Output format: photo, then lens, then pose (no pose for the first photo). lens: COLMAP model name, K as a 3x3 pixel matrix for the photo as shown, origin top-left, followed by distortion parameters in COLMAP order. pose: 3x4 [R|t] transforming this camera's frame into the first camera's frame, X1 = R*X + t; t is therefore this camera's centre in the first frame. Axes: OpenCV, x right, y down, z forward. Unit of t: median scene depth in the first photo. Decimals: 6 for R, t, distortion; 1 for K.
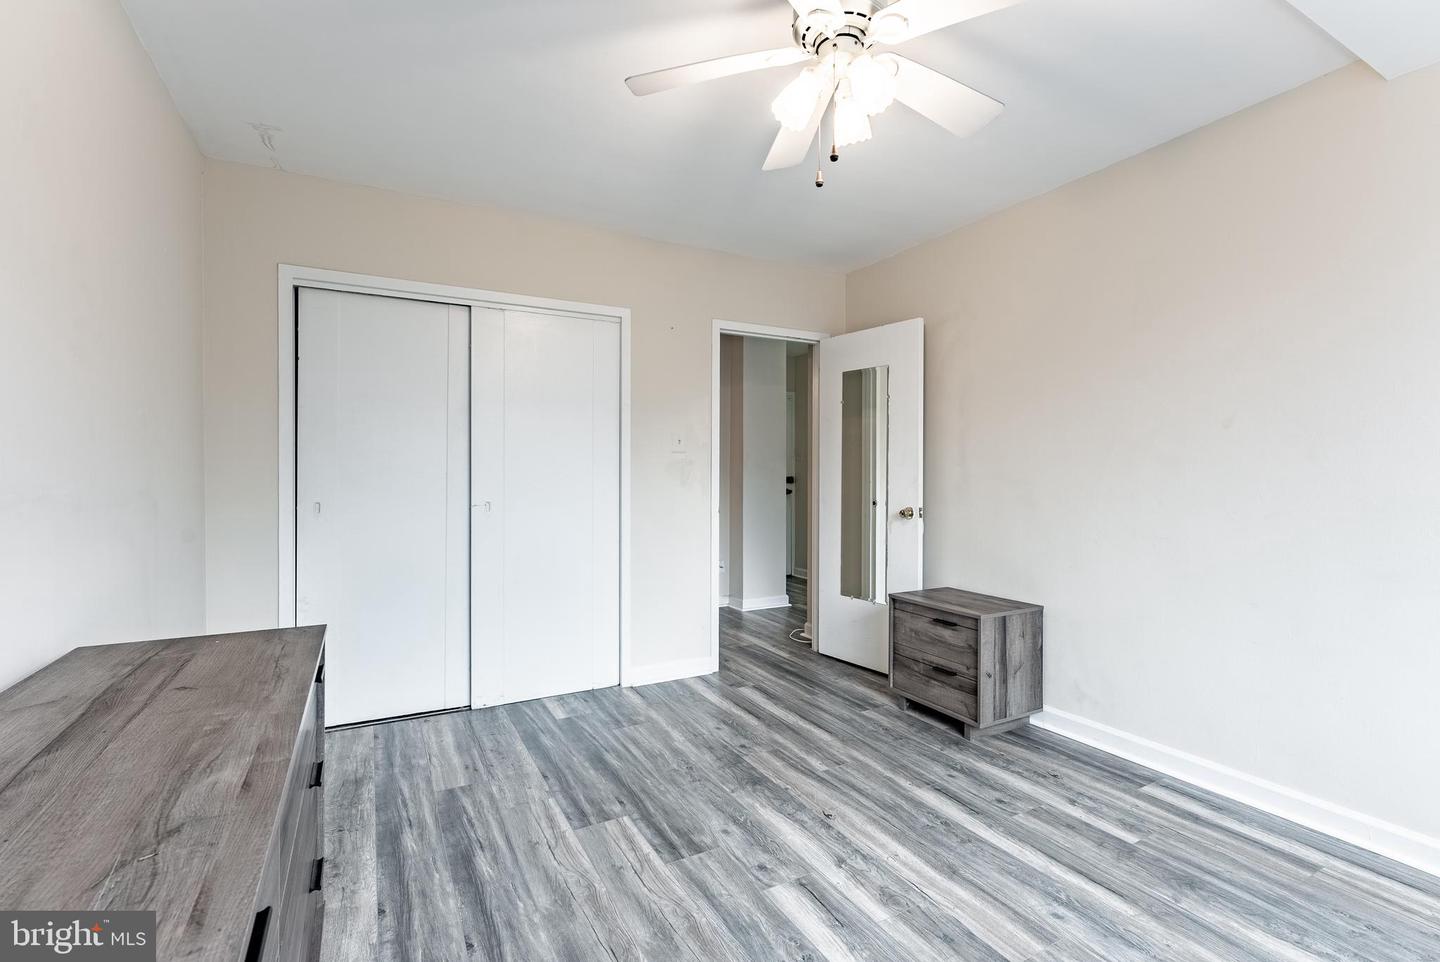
lens RADIAL K [[641.8, 0, 720.0], [0, 641.8, 481.0], [0, 0, 1]] dist [-0.000002, -0.000025]
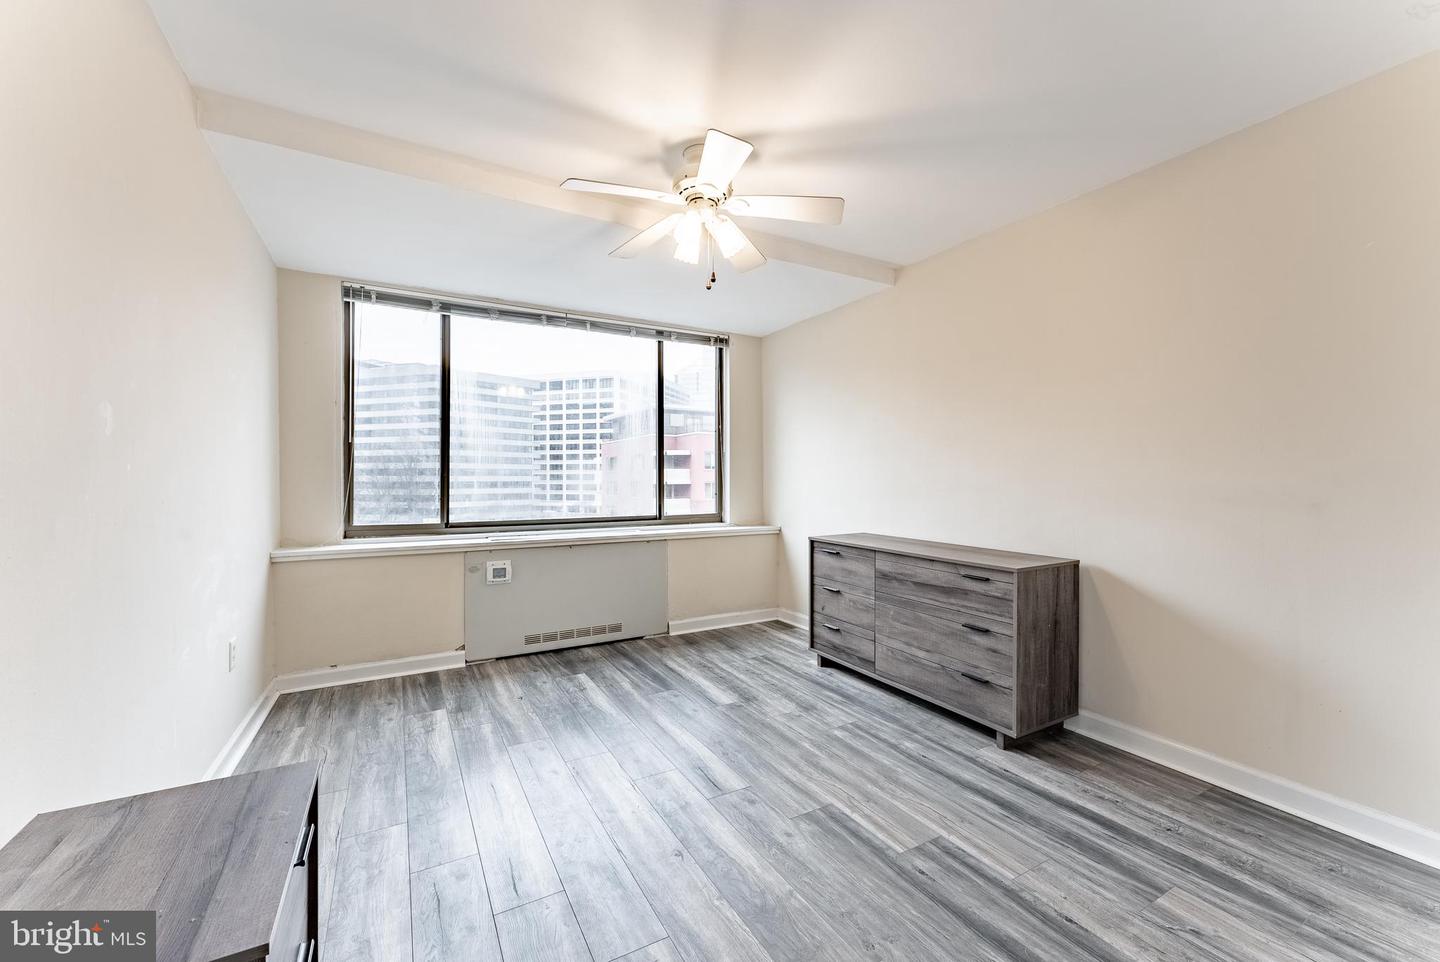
lens RADIAL K [[566.8, 0, 720.0], [0, 566.8, 481.0], [0, 0, 1]] dist [0.000449, 0.000080]
pose [[-0.999902, -0.000063, -0.013985, 0.130471], [-0.000268, 0.999893, 0.014639, -0.017117], [0.013982, 0.014641, -0.999795, 1.914353]]
